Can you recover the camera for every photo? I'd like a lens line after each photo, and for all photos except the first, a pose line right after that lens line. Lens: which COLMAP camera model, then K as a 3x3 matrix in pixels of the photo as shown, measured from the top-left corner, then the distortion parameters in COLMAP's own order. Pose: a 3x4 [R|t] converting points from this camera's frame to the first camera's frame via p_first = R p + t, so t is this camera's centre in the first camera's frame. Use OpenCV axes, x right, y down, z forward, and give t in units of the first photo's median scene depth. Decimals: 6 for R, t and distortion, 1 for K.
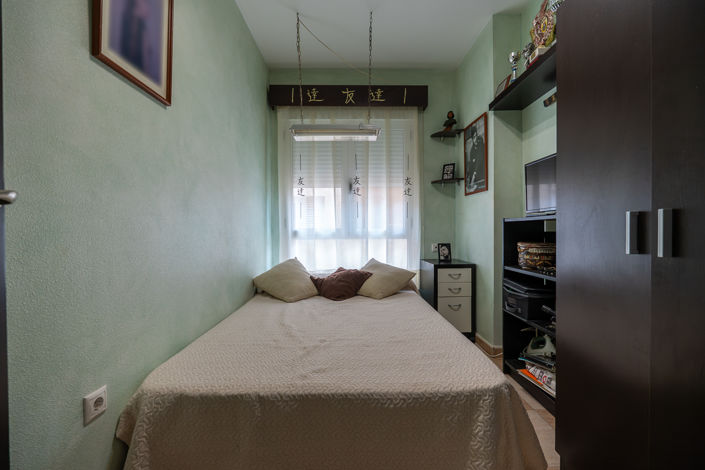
lens RADIAL K [[310.3, 0, 356.4], [0, 310.3, 233.9], [0, 0, 1]] dist [-0.004202, 0.000586]
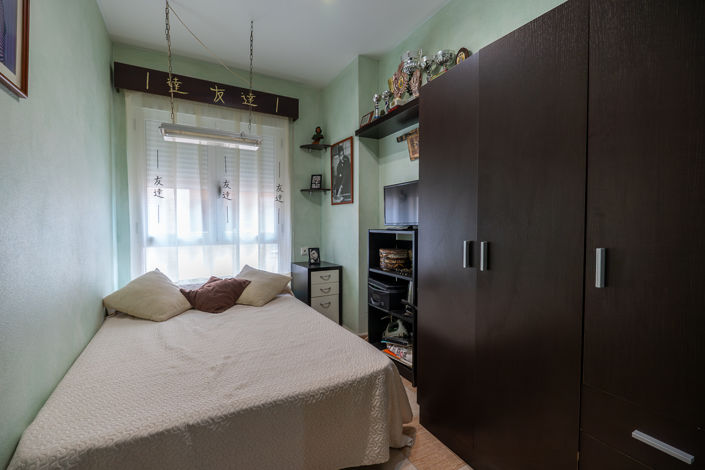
lens RADIAL K [[310.3, 0, 356.4], [0, 310.3, 233.9], [0, 0, 1]] dist [-0.004202, 0.000586]
pose [[0.882805, -0.005073, 0.469713, -0.121651], [-0.002923, 0.999863, 0.016293, -0.044164], [-0.469731, -0.015756, 0.882669, -0.048615]]
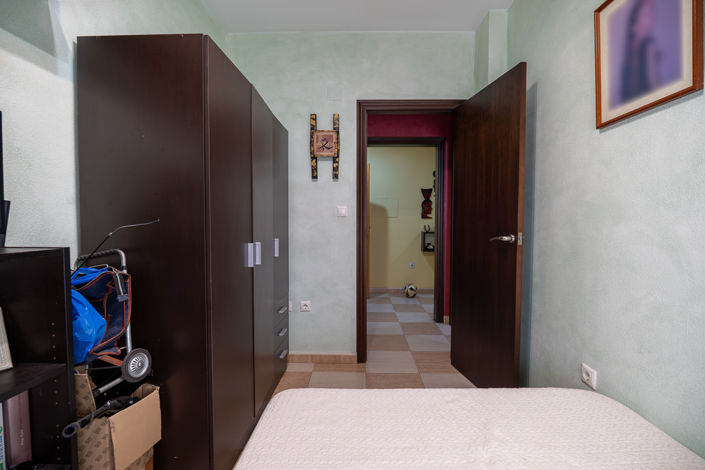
lens RADIAL K [[310.3, 0, 356.4], [0, 310.3, 233.9], [0, 0, 1]] dist [-0.004202, 0.000586]
pose [[-0.999322, 0.001851, 0.036758, 0.067583], [0.003654, 0.998789, 0.049055, -0.068178], [-0.036623, 0.049156, -0.998119, 0.906428]]
